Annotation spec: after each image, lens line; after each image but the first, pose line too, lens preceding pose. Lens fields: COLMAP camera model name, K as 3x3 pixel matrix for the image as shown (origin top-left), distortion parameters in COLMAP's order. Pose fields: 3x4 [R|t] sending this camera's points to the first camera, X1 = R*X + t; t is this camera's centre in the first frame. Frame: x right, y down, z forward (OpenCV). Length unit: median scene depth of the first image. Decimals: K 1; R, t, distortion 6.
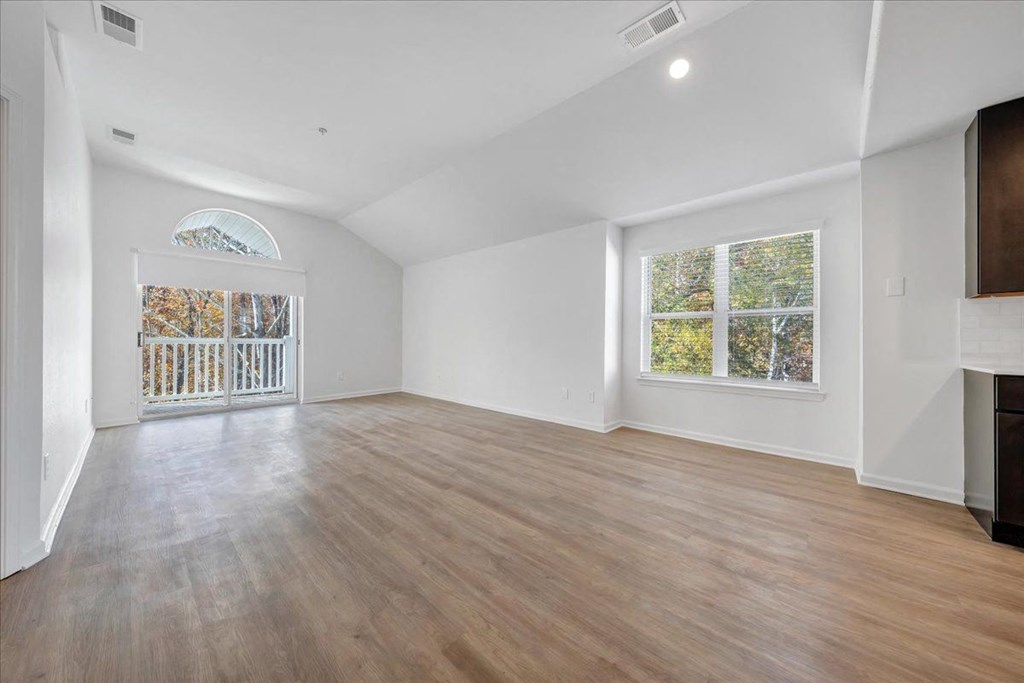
lens RADIAL K [[351.8, 0, 510.4], [0, 351.8, 339.7], [0, 0, 1]] dist [-0.001244, -0.000133]
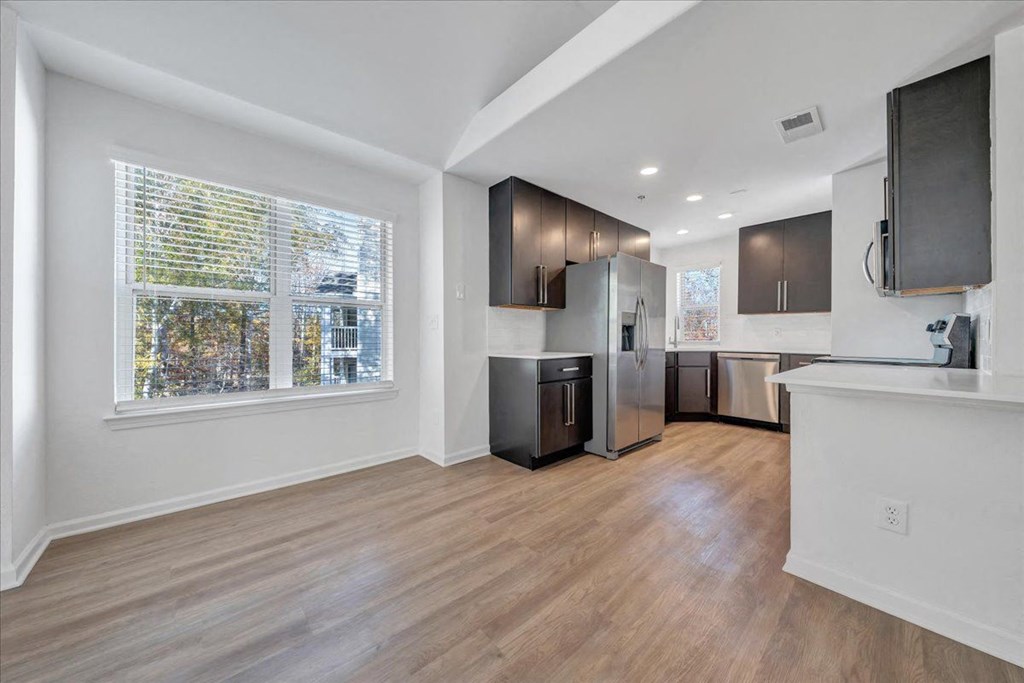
lens RADIAL K [[351.8, 0, 515.3], [0, 351.8, 340.3], [0, 0, 1]] dist [-0.001244, -0.000133]
pose [[0.090675, -0.011240, 0.995817, -0.075728], [-0.000236, 0.999936, 0.011308, 0.001121], [-0.995881, -0.001260, 0.090666, 0.640967]]
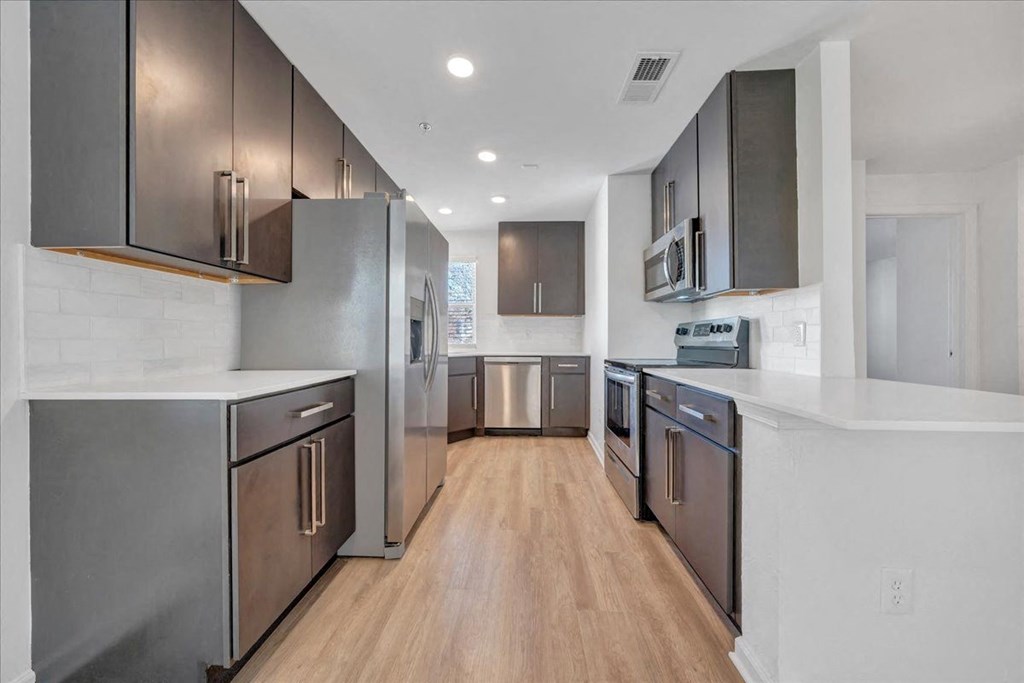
lens RADIAL K [[351.8, 0, 514.5], [0, 351.8, 338.7], [0, 0, 1]] dist [-0.001244, -0.000133]
pose [[-0.641312, -0.000693, 0.767280, 0.450402], [-0.000902, 1.000000, 0.000150, 0.001513], [-0.767280, -0.000596, -0.641313, 0.674757]]
